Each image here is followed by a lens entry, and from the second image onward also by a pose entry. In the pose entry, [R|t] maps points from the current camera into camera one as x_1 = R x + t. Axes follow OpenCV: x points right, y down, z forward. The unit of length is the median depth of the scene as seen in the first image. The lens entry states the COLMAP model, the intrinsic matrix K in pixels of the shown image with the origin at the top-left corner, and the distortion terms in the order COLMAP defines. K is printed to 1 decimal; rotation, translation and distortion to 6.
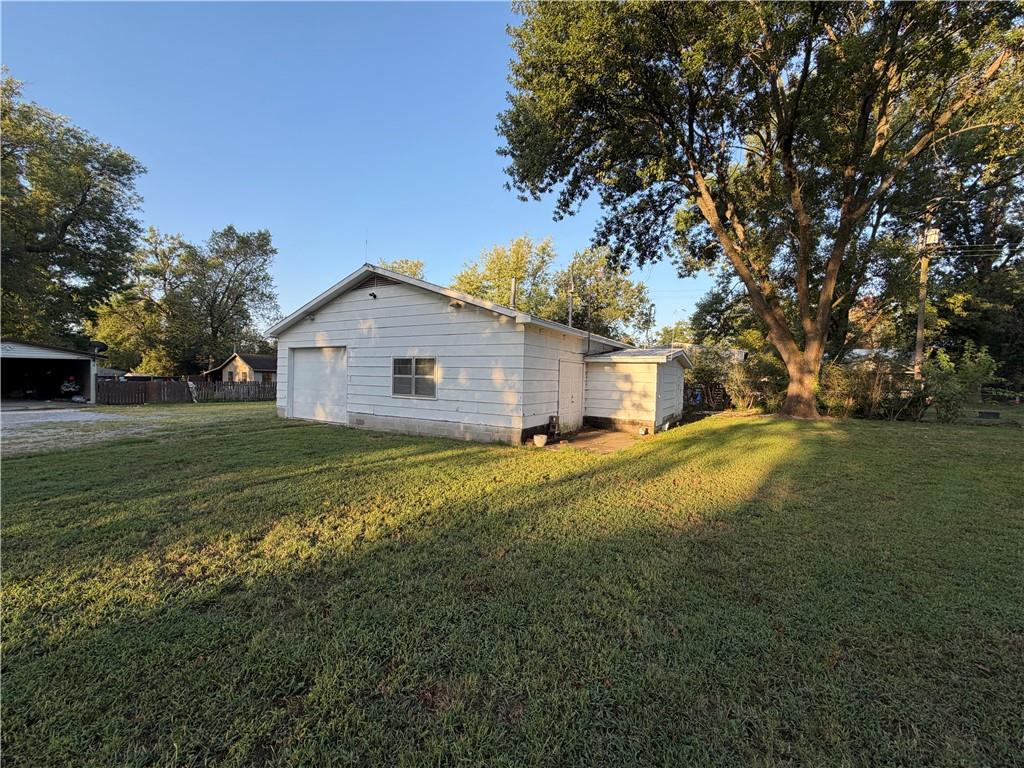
lens RADIAL K [[407.4, 0, 508.3], [0, 407.4, 383.2], [0, 0, 1]] dist [0.000416, -0.000088]
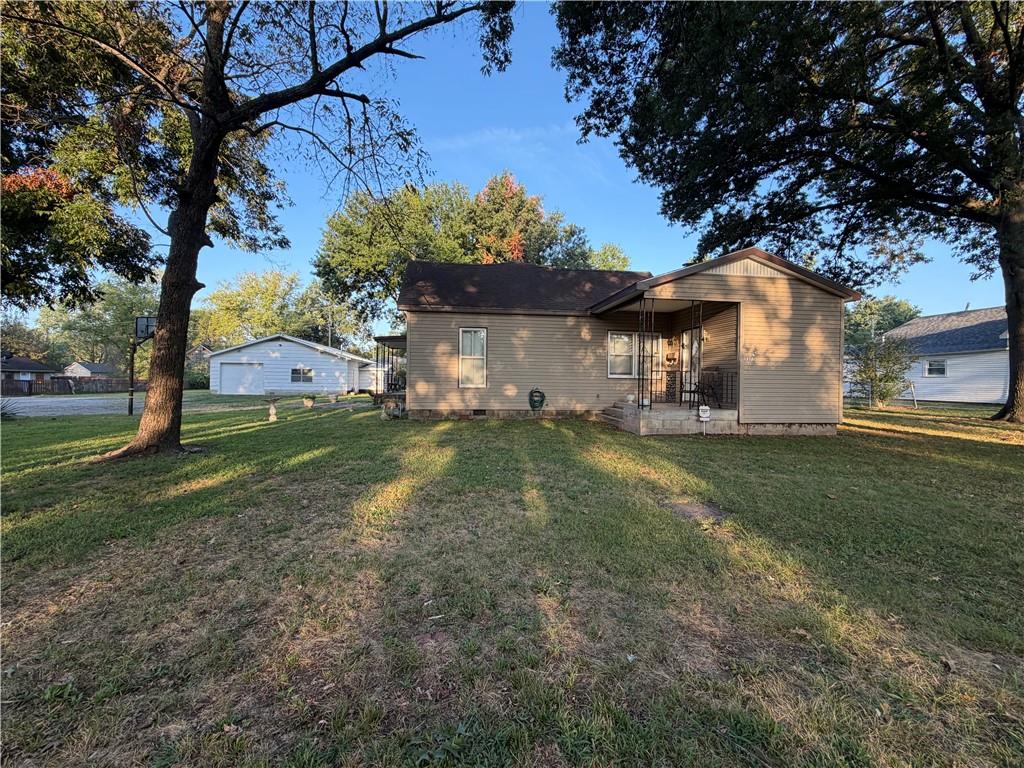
lens RADIAL K [[407.1, 0, 508.3], [0, 407.1, 384.3], [0, 0, 1]] dist [0.000117, 0.000071]
pose [[0.780739, -0.020256, 0.624529, -0.680218], [0.014743, 0.999793, 0.013996, 0.020951], [-0.624683, -0.001720, 0.780877, -1.631645]]
